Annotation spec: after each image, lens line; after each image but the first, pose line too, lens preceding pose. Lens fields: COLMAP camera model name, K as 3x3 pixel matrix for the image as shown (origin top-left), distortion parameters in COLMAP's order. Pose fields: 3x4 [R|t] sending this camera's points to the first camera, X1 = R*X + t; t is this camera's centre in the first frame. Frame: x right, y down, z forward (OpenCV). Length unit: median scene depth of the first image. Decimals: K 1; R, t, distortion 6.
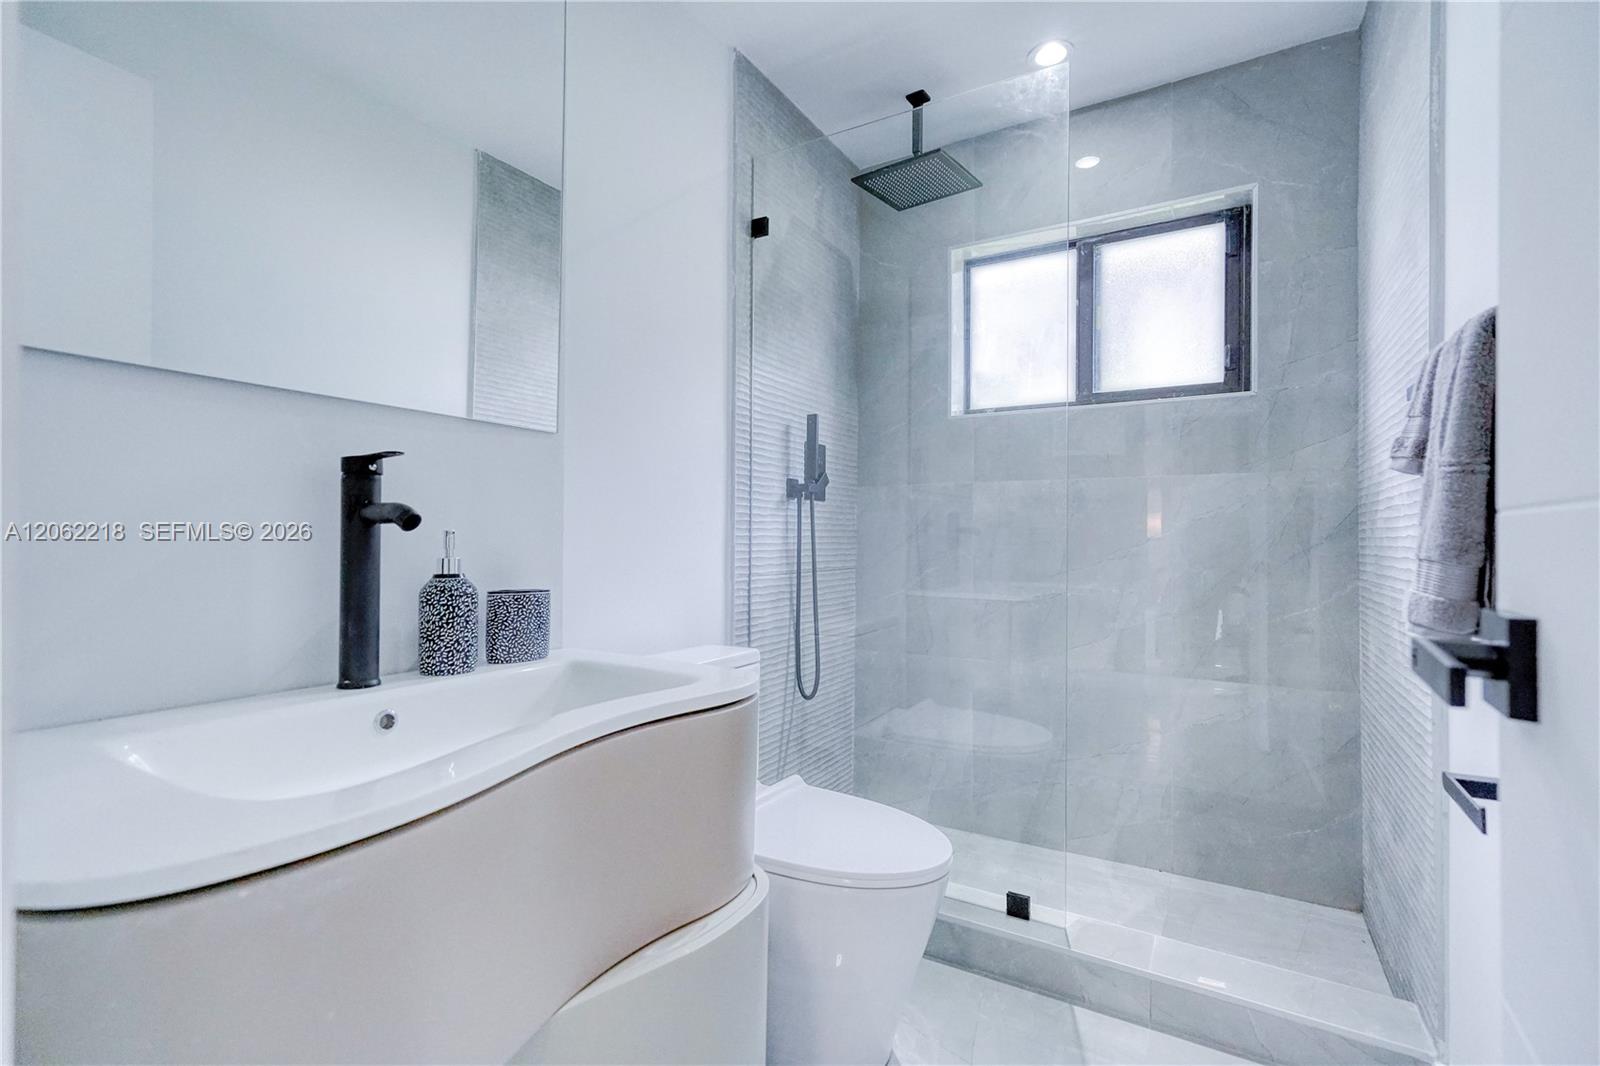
lens RADIAL K [[732.1, 0, 800.0], [0, 732.1, 533.0], [0, 0, 1]] dist [0.009725, 0.000108]
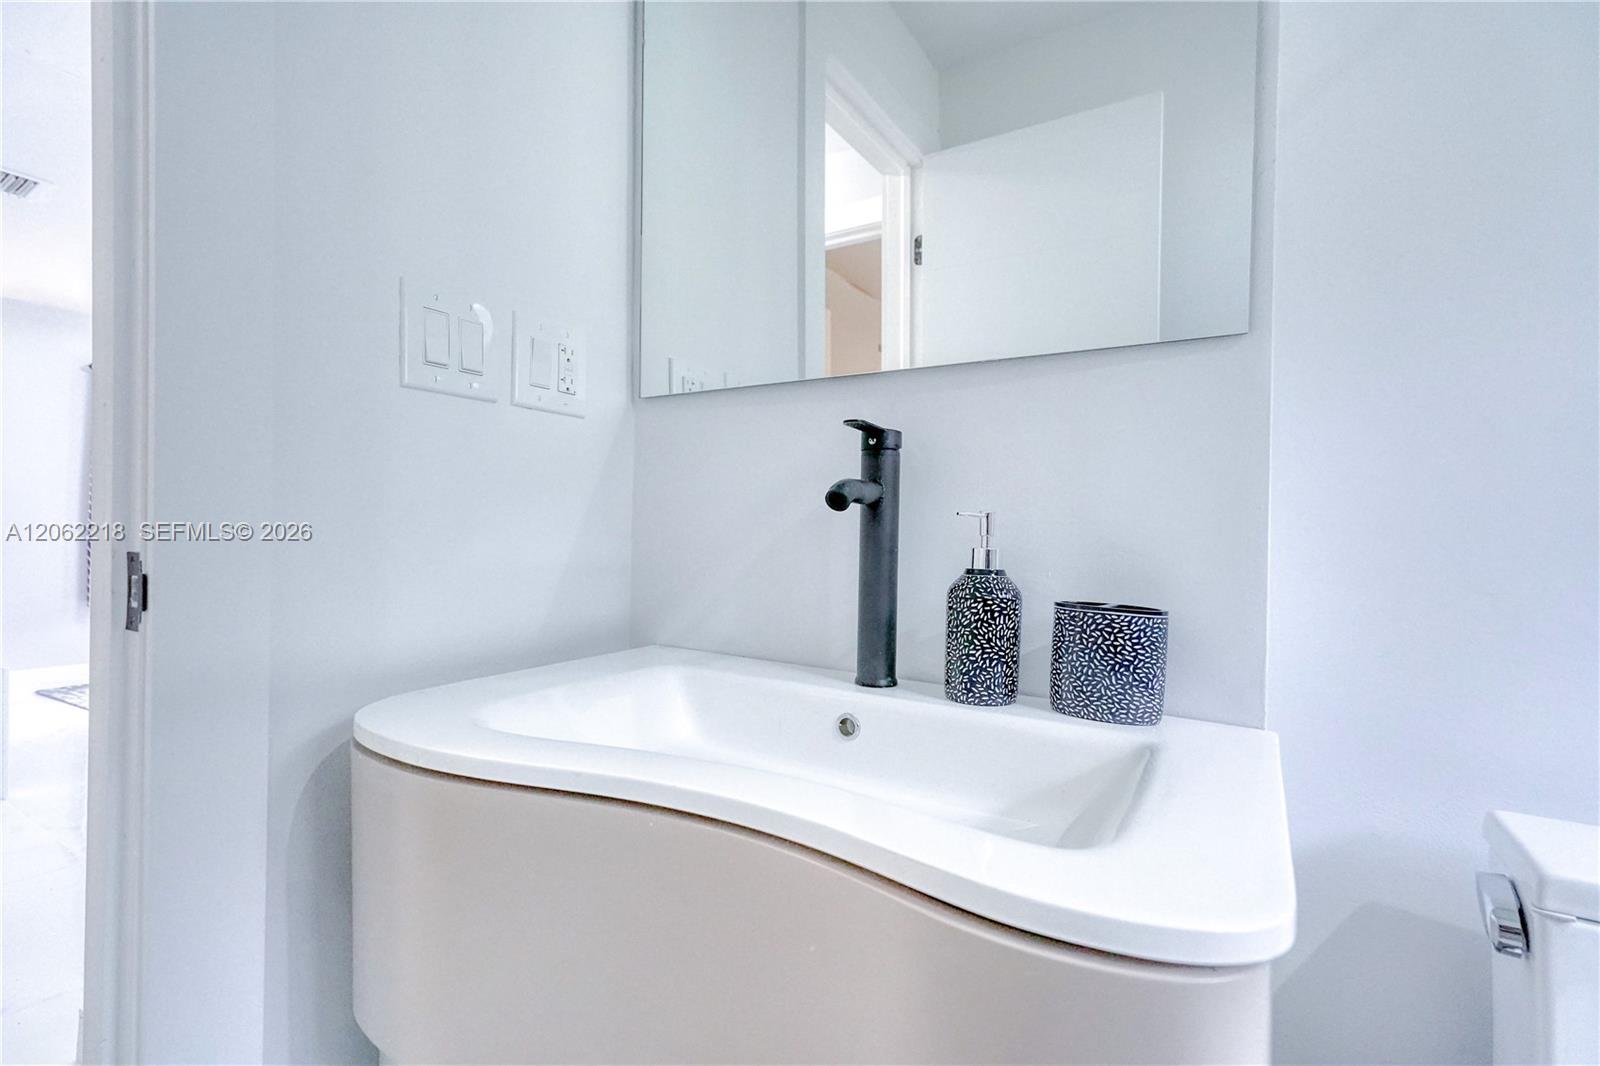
lens RADIAL K [[732.1, 0, 800.0], [0, 732.1, 533.0], [0, 0, 1]] dist [0.009725, 0.000108]
pose [[-0.037127, 0.012764, -0.999229, 0.290276], [-0.013258, 0.999824, 0.013264, 0.010230], [0.999223, 0.013740, -0.036951, 0.852298]]
